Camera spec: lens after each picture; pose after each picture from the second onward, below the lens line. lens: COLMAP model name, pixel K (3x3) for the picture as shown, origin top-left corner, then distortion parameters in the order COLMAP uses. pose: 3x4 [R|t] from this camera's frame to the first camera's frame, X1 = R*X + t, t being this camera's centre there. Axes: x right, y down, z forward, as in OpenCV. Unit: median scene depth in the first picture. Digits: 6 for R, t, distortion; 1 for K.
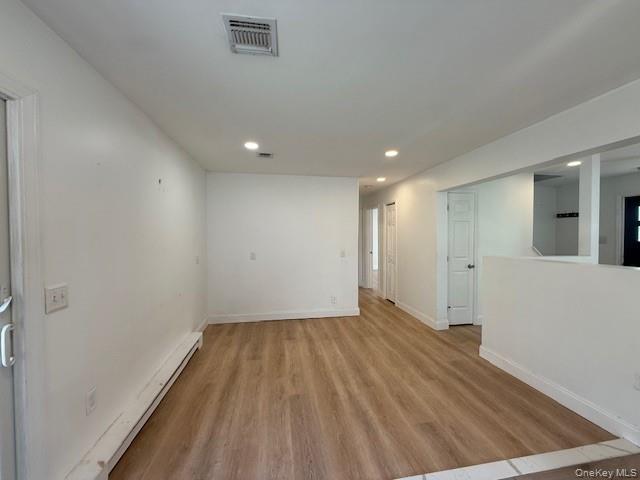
lens RADIAL K [[253.5, 0, 320.0], [0, 253.5, 240.0], [0, 0, 1]] dist [0.000573, -0.000127]
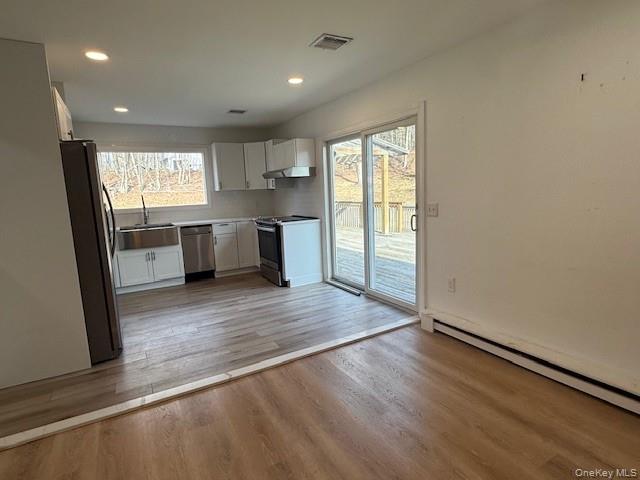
lens RADIAL K [[351.4, 0, 320.0], [0, 351.4, 240.0], [0, 0, 1]] dist [0.000297, -0.000064]
pose [[-0.940110, 0.094074, -0.327633, 0.344498], [0.041132, 0.985447, 0.164932, -0.002245], [0.338381, 0.141578, -0.930298, 1.836113]]
